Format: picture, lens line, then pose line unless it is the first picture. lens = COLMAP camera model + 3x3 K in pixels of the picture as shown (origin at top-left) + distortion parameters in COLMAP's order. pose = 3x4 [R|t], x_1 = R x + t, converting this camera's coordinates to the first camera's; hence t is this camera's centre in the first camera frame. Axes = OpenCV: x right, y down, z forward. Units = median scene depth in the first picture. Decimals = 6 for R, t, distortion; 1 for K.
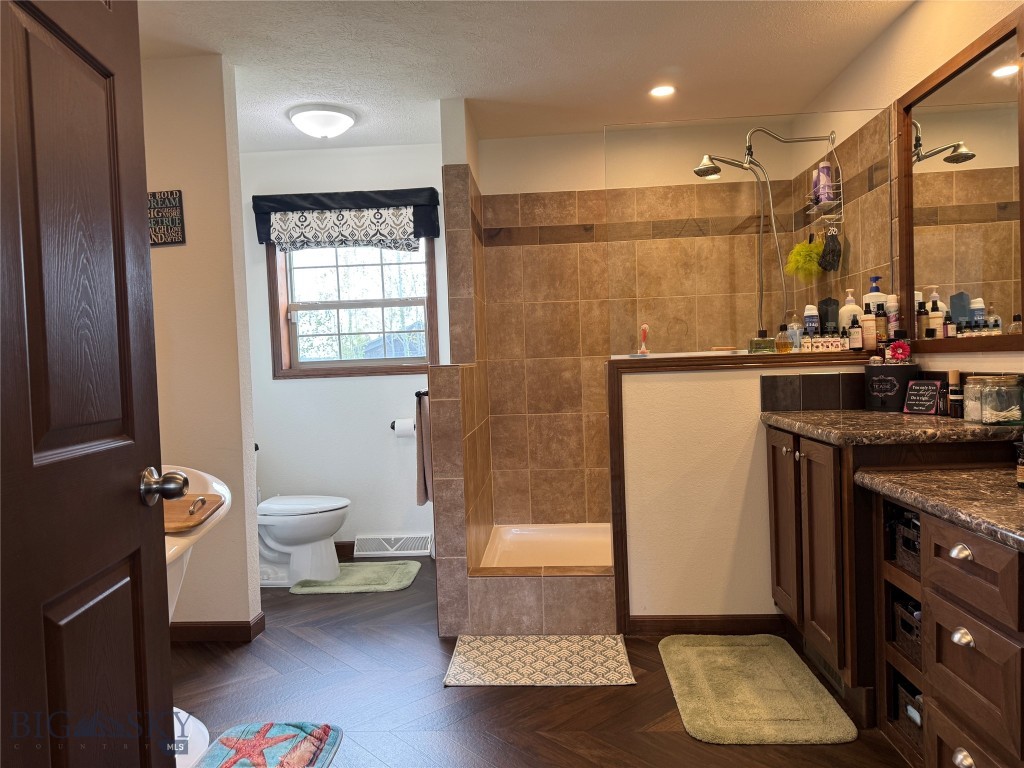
lens RADIAL K [[720.6, 0, 521.5], [0, 720.6, 401.7], [0, 0, 1]] dist [0.017052, -0.007934]
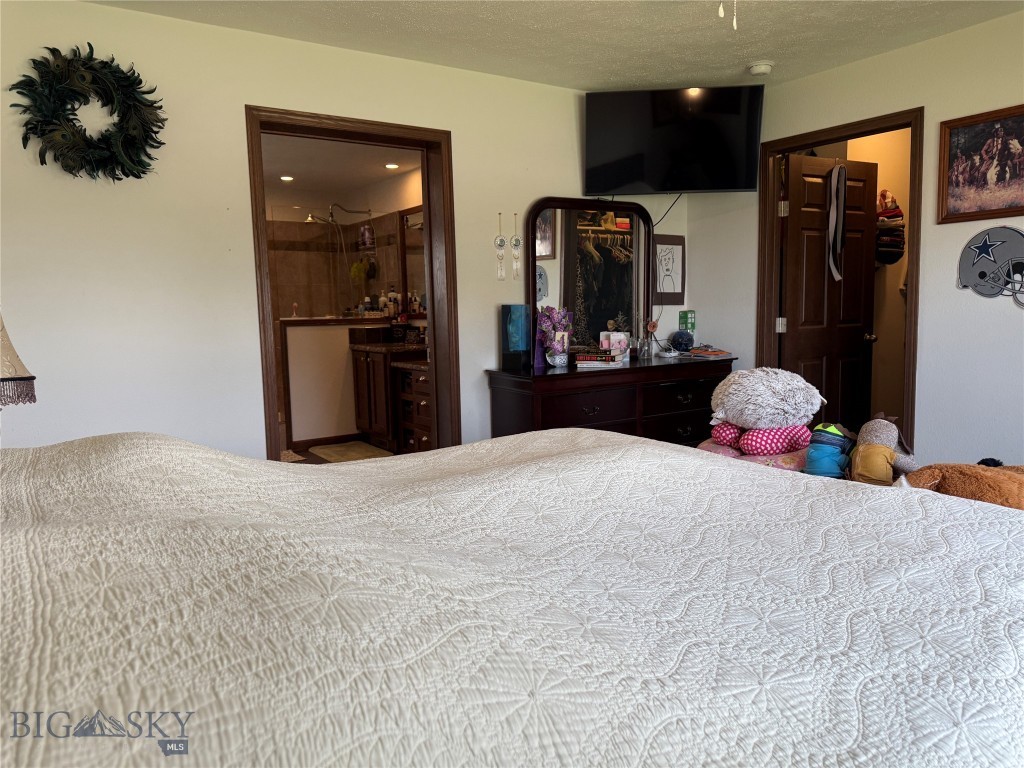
lens RADIAL K [[720.6, 0, 511.5], [0, 720.6, 385.3], [0, 0, 1]] dist [0.017052, -0.007934]
pose [[0.800821, -0.040983, 0.597500, -0.603581], [0.021060, 0.998966, 0.040292, 0.061245], [-0.598533, -0.019683, 0.800856, -1.091930]]
